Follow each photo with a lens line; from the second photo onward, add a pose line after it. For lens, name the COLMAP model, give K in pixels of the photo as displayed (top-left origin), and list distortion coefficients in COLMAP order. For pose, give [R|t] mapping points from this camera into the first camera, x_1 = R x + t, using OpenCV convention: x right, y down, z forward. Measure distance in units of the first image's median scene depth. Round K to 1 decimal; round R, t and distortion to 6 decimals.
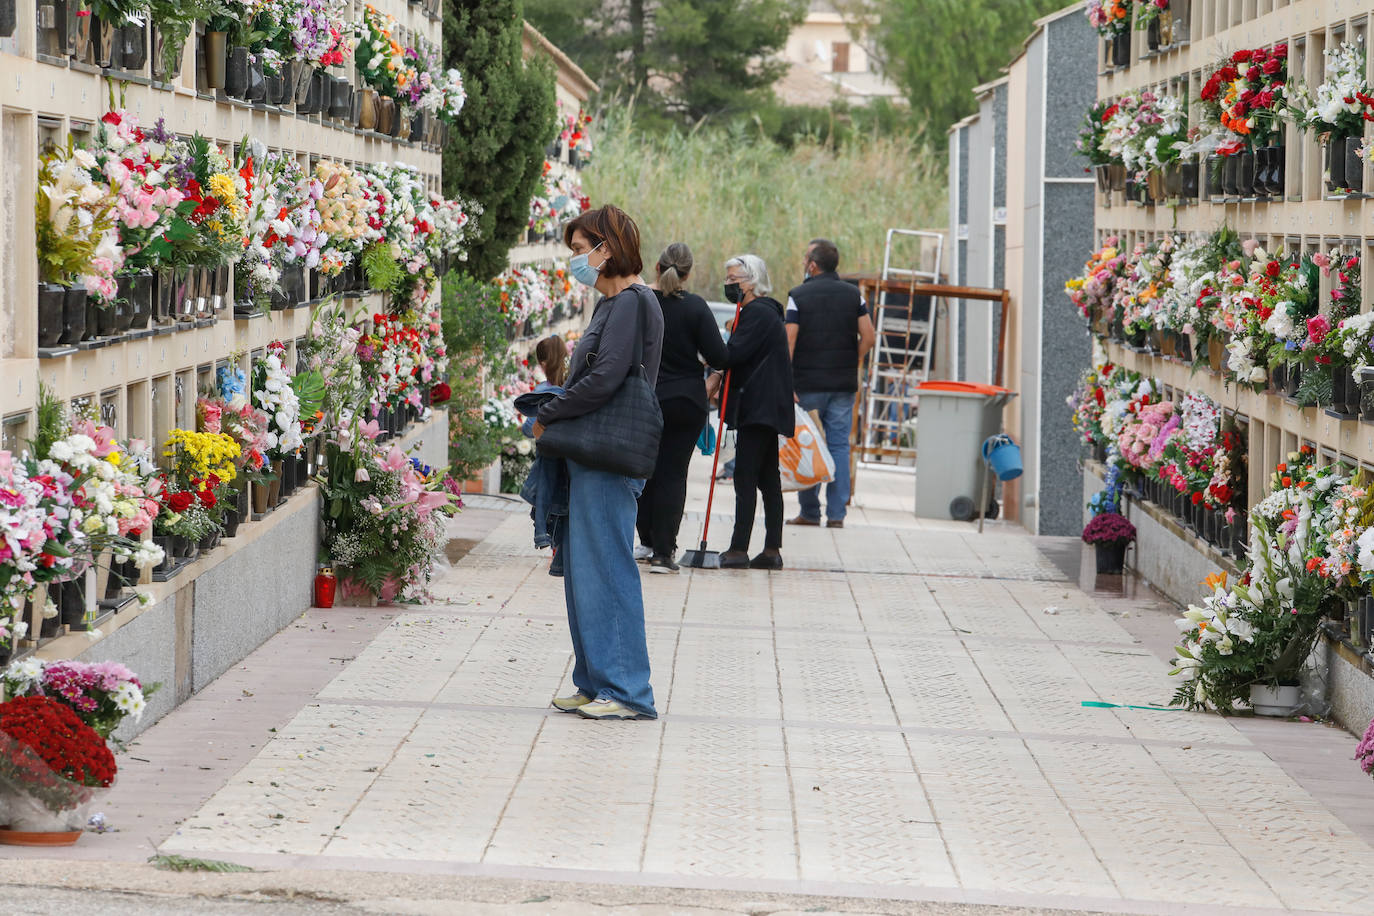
lens RADIAL K [[2766.3, 0, 687.0], [0, 2766.3, 458.0], [0, 0, 1]] dist [0.221739, -0.079201]
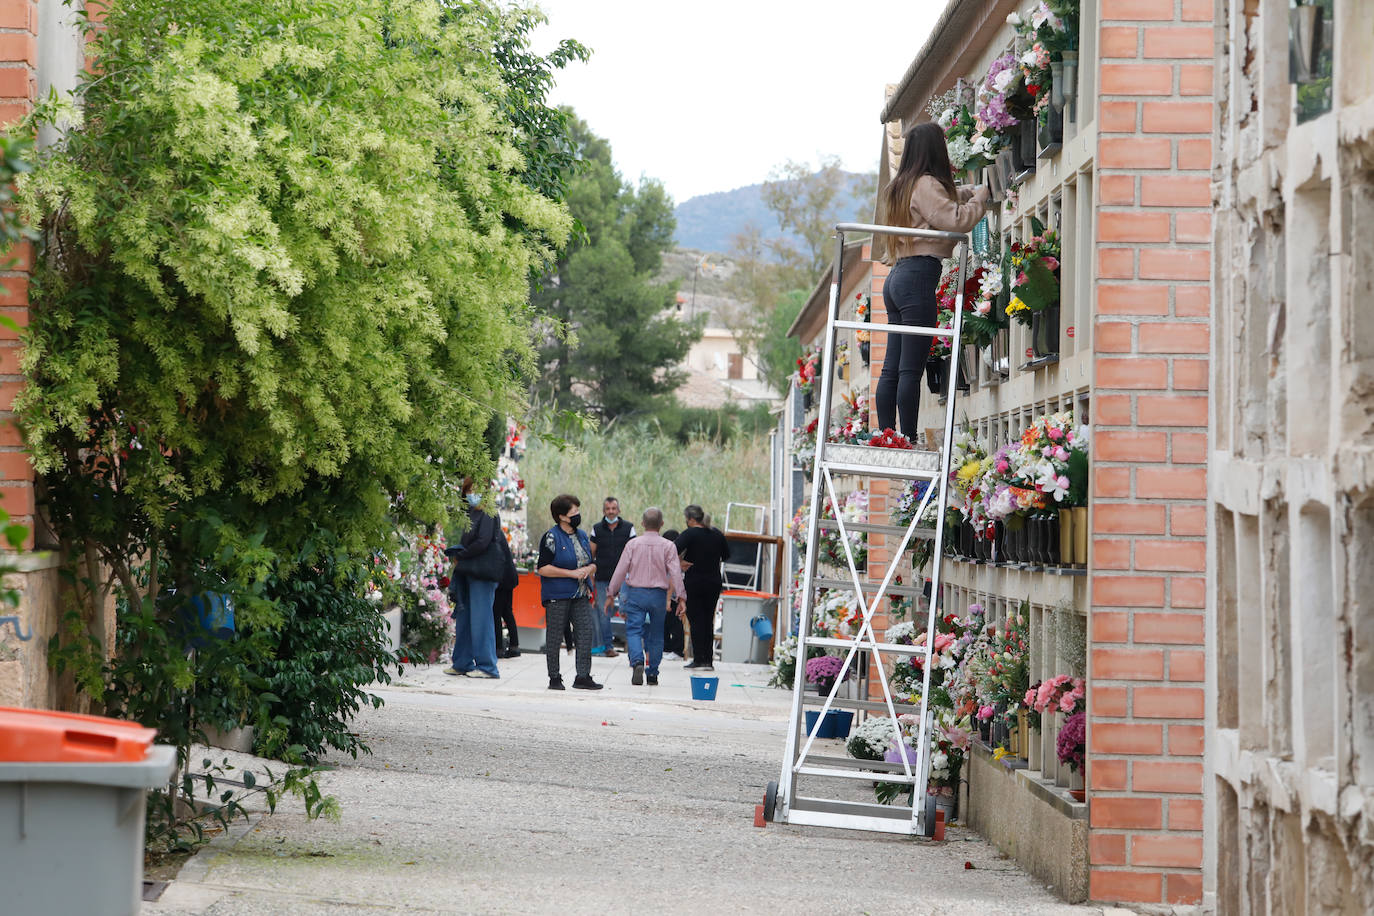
lens RADIAL K [[2766.3, 0, 687.0], [0, 2766.3, 458.0], [0, 0, 1]] dist [0.221739, -0.079201]
pose [[0.999665, 0.003434, 0.025664, 0.006067], [-0.000751, 0.994595, -0.103827, 0.020747], [-0.025882, 0.103773, 0.994264, -0.205896]]
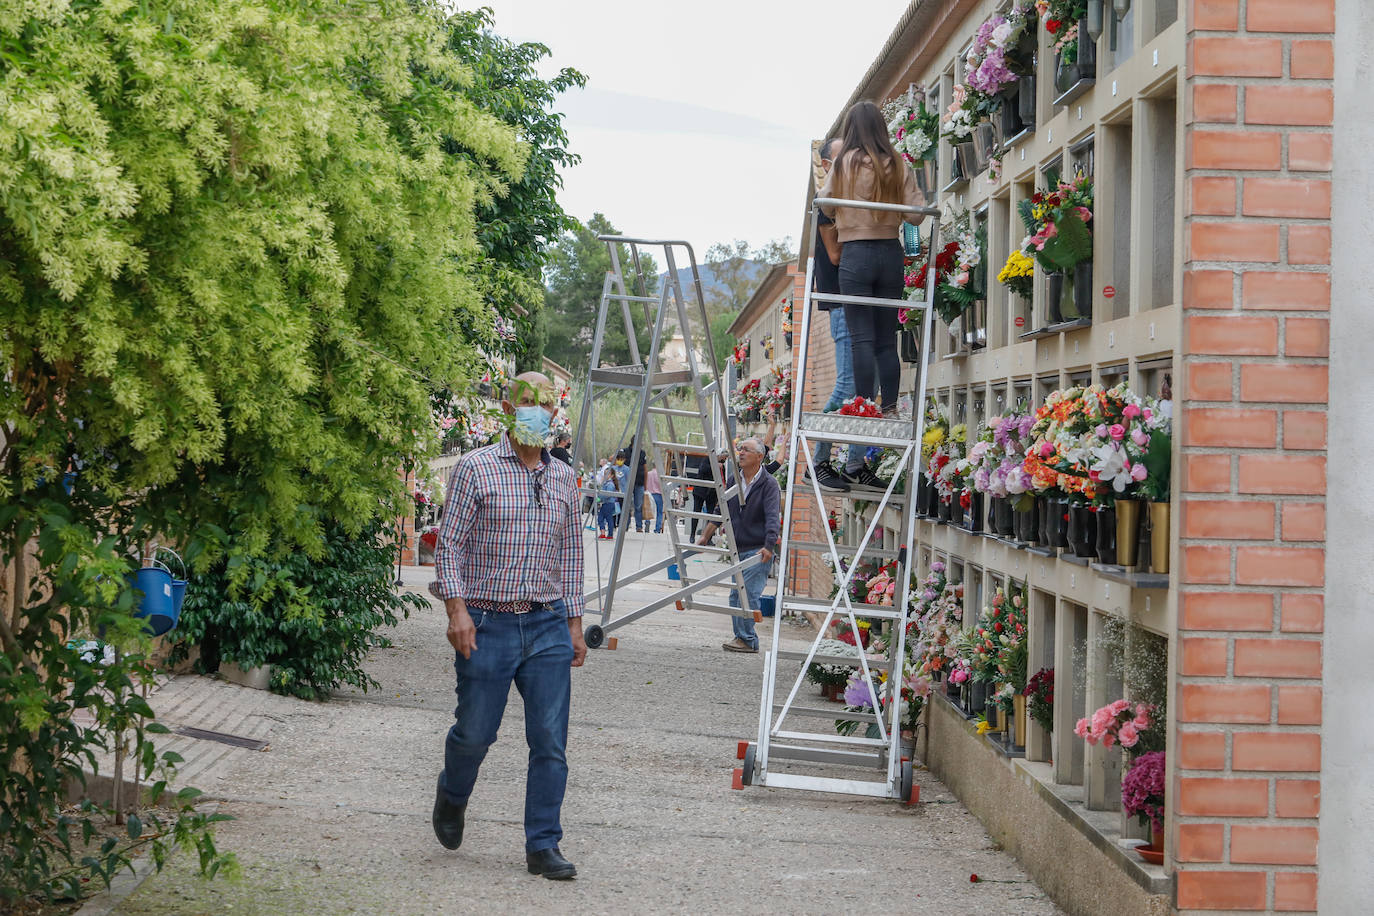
lens RADIAL K [[1419.8, 0, 712.7], [0, 1419.8, 419.8], [0, 0, 1]] dist [0.005605, 0.003488]
pose [[0.998162, 0.006278, 0.060270, 0.007829], [-0.000704, 0.995754, -0.092056, 0.011371], [-0.060592, 0.091844, 0.993928, -0.129320]]
